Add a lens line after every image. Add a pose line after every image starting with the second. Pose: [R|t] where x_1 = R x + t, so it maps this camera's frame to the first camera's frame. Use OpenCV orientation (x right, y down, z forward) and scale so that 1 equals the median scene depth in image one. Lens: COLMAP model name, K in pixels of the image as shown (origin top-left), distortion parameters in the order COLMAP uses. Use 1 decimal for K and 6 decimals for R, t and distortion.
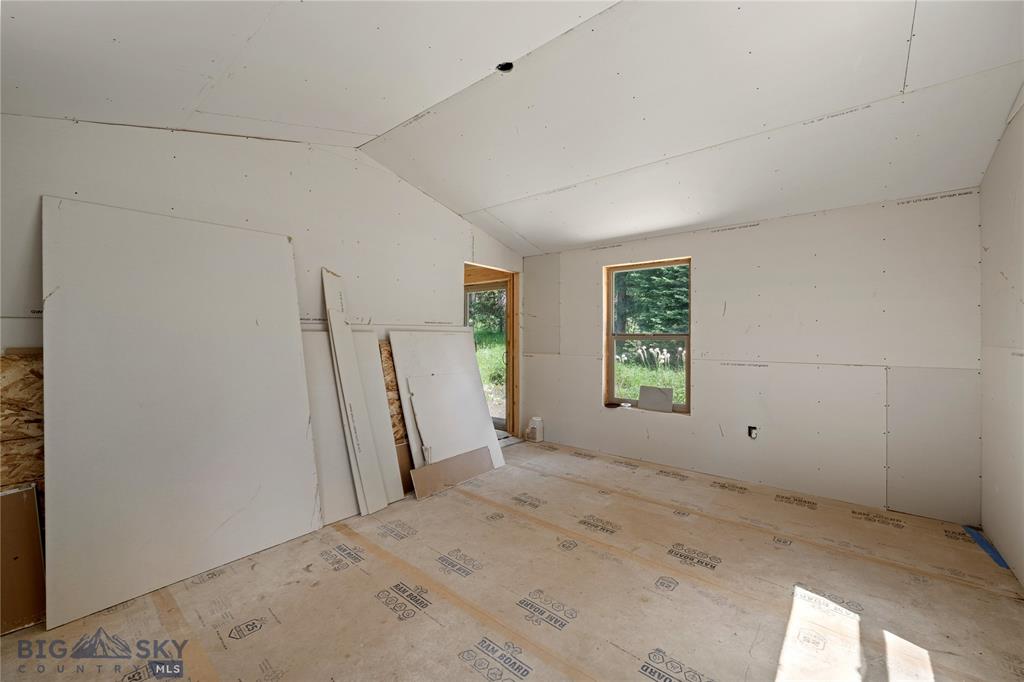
lens RADIAL K [[406.2, 0, 509.9], [0, 406.2, 335.8], [0, 0, 1]] dist [-0.000570, 0.000048]
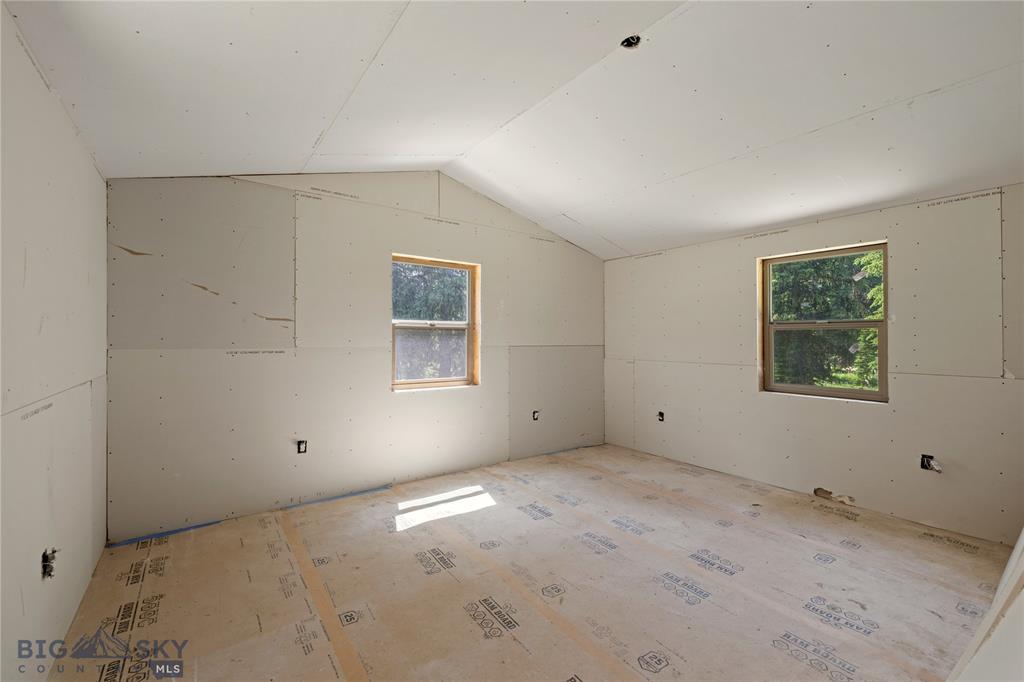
lens RADIAL K [[427.8, 0, 508.2], [0, 427.8, 338.5], [0, 0, 1]] dist [0.001779, 0.000221]
pose [[-0.968861, -0.004672, 0.247560, 0.017477], [-0.004918, 0.999988, -0.000373, -0.005682], [-0.247555, -0.001579, -0.968872, 2.061577]]
